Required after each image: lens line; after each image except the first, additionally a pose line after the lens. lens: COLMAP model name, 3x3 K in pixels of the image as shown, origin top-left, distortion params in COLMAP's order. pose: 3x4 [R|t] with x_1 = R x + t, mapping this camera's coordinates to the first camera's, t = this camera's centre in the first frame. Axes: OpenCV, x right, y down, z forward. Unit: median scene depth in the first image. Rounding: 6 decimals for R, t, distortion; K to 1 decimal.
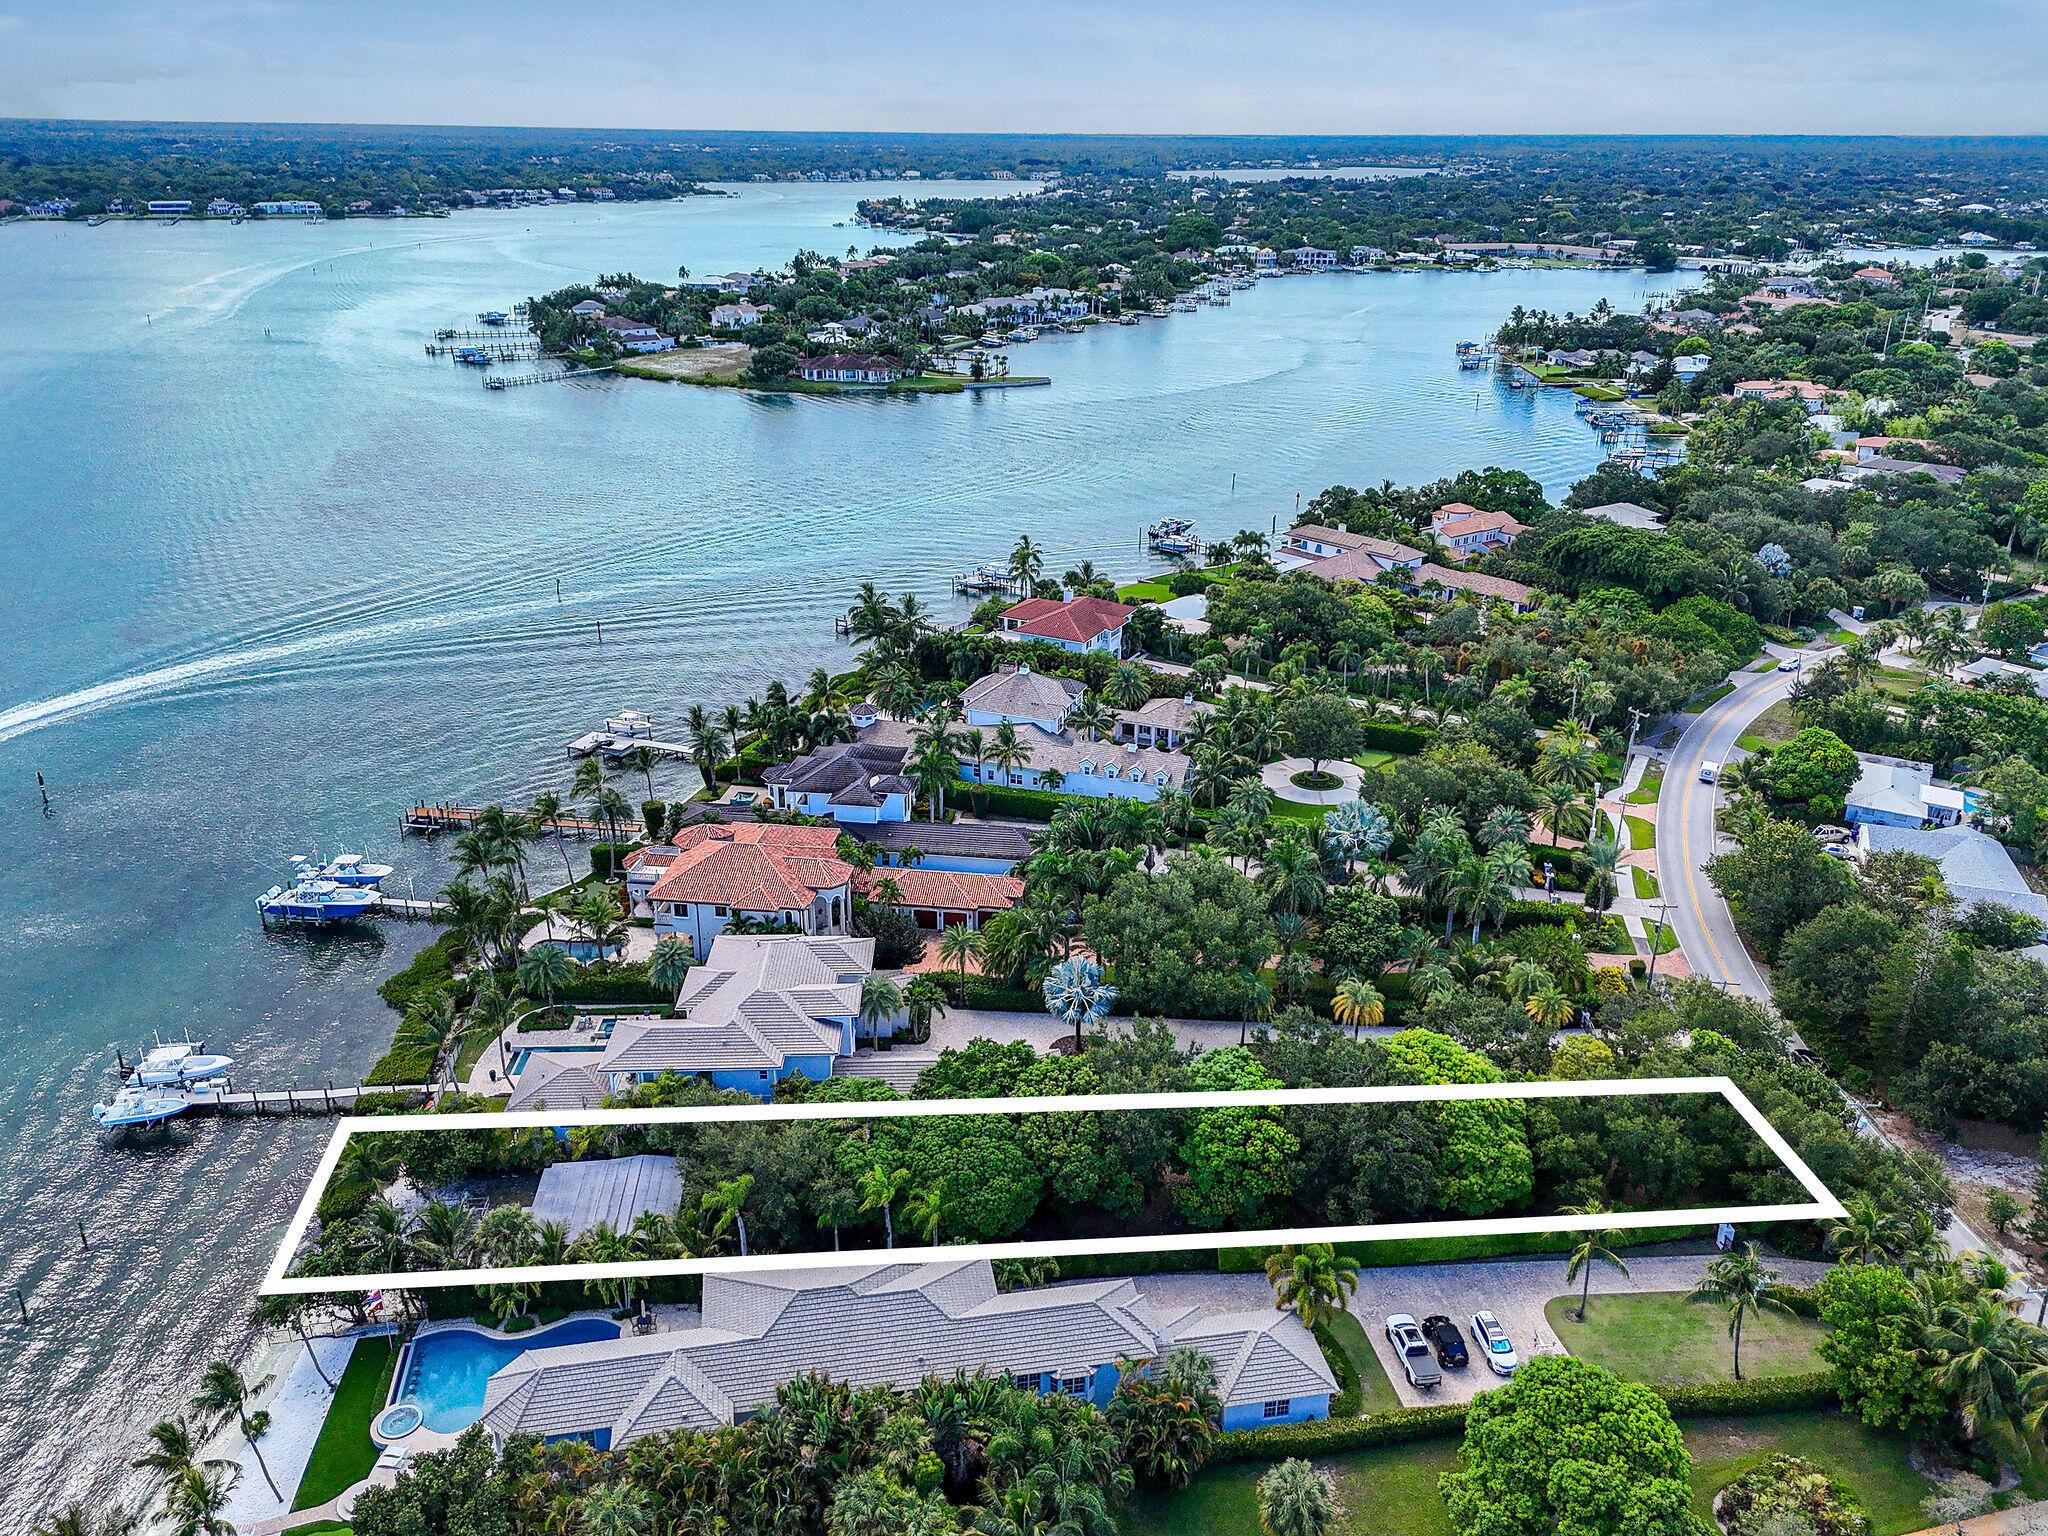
lens RADIAL K [[1517.9, 0, 1059.0], [0, 1517.9, 812.4], [0, 0, 1]] dist [0.070221, -0.056215]
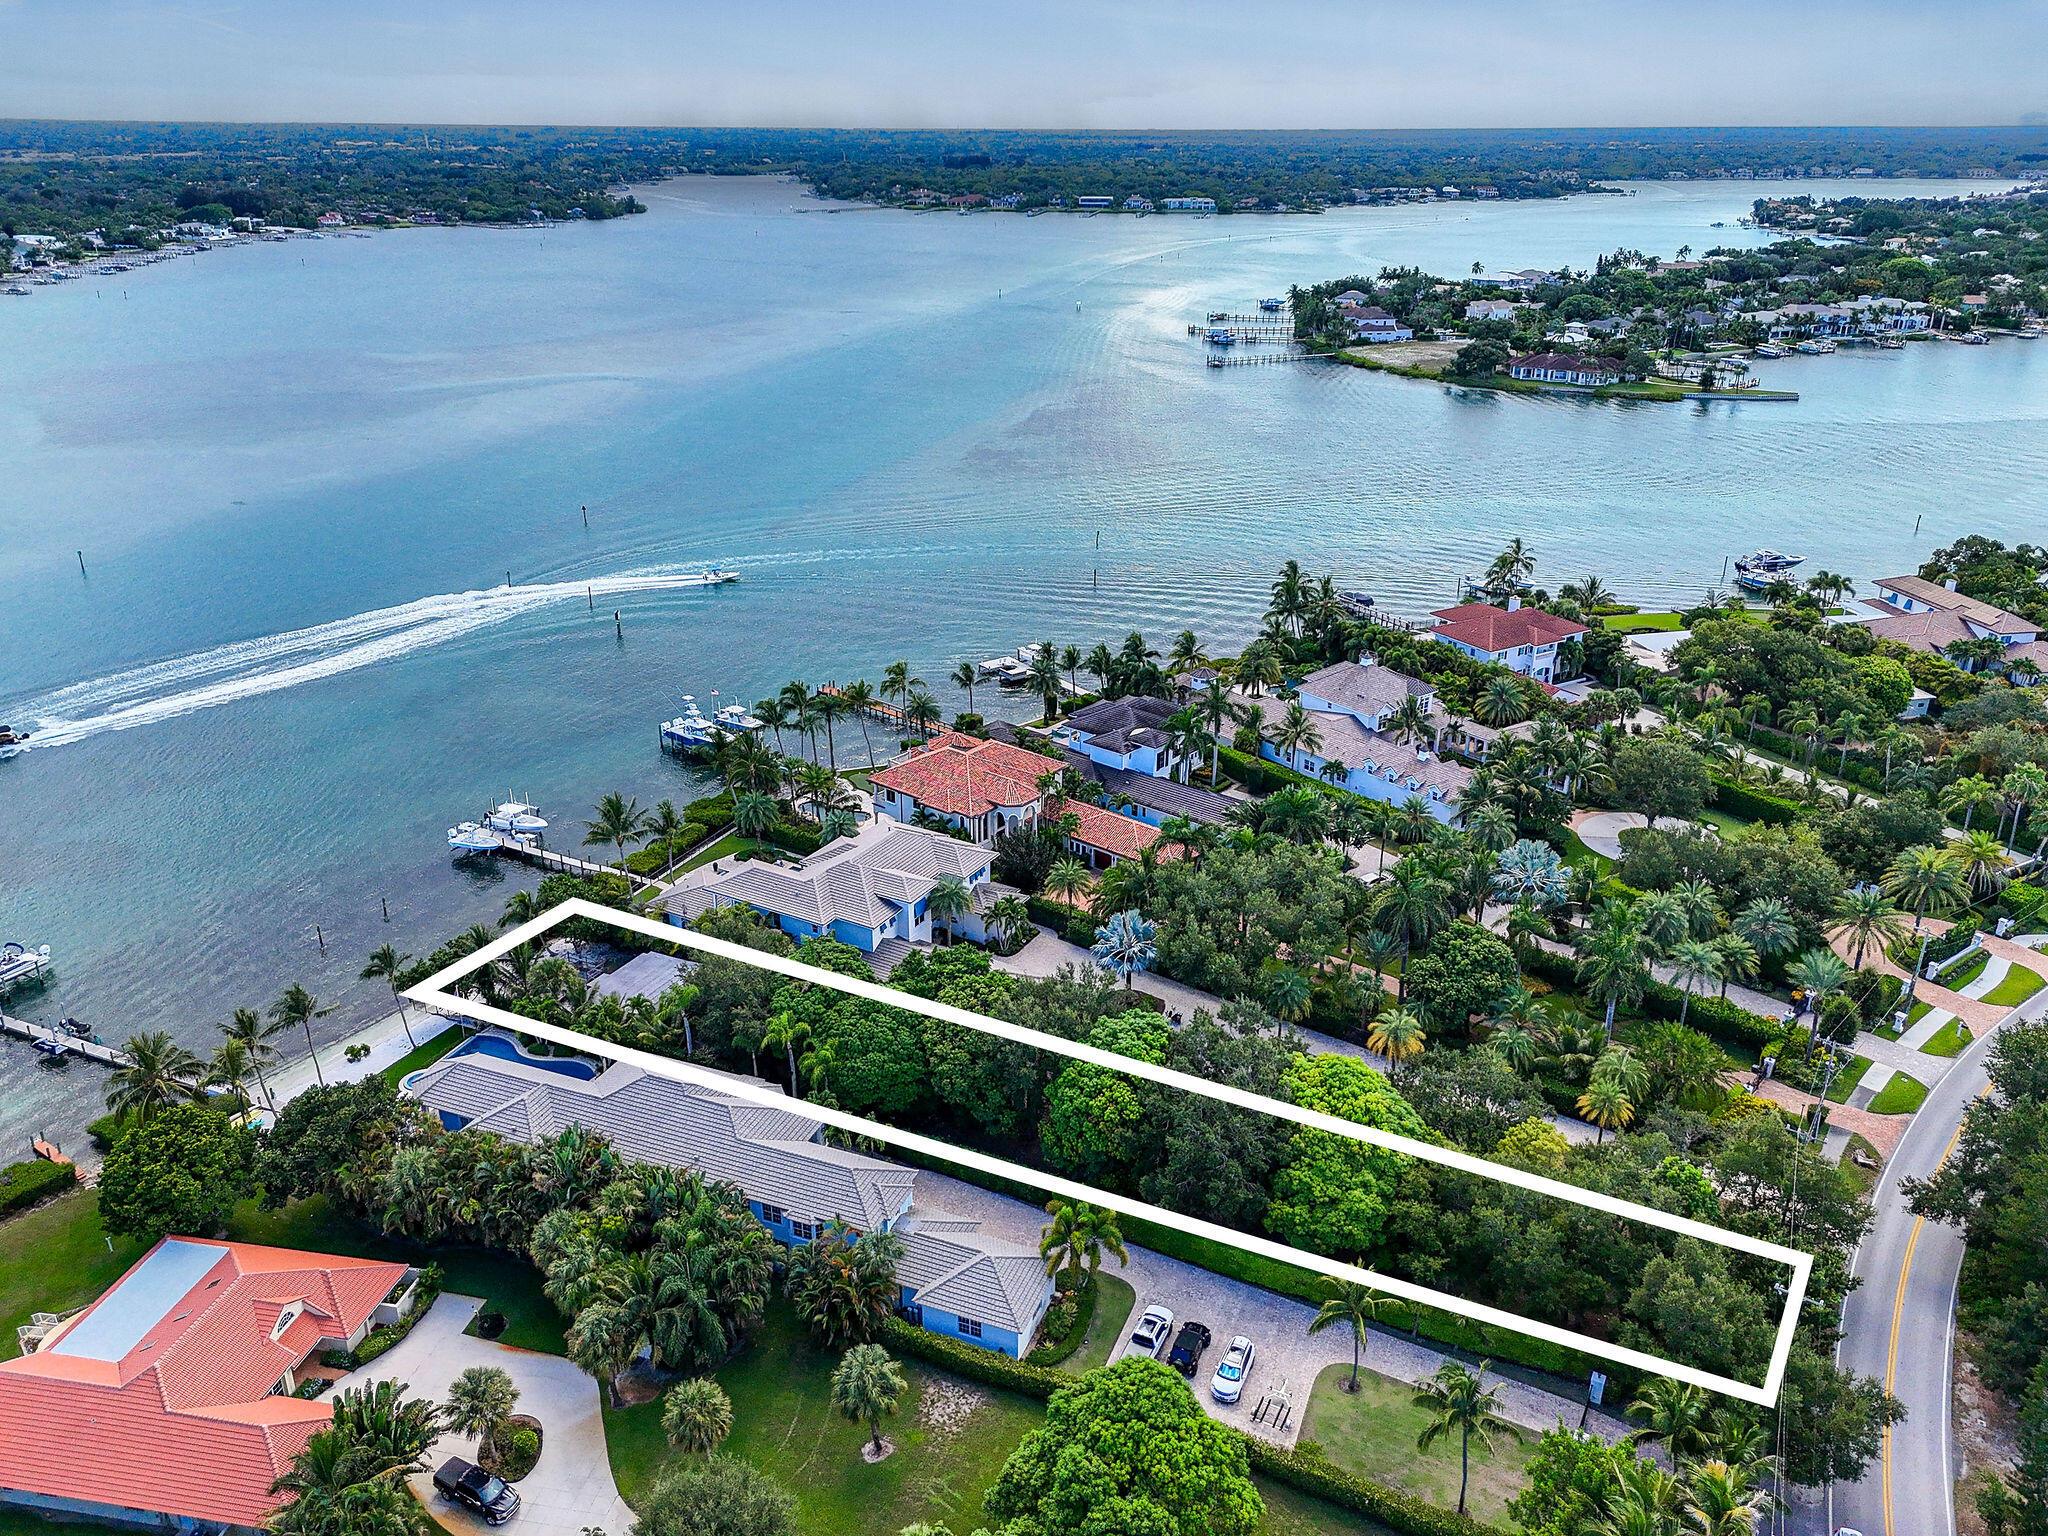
lens RADIAL K [[1517.9, 0, 1013.2], [0, 1517.9, 780.2], [0, 0, 1]] dist [0.070221, -0.056215]
pose [[0.843481, 0.207756, -0.495355, 0.102122], [-0.216360, 0.975465, 0.040706, -0.003658], [0.491658, 0.072840, 0.867737, 0.014455]]
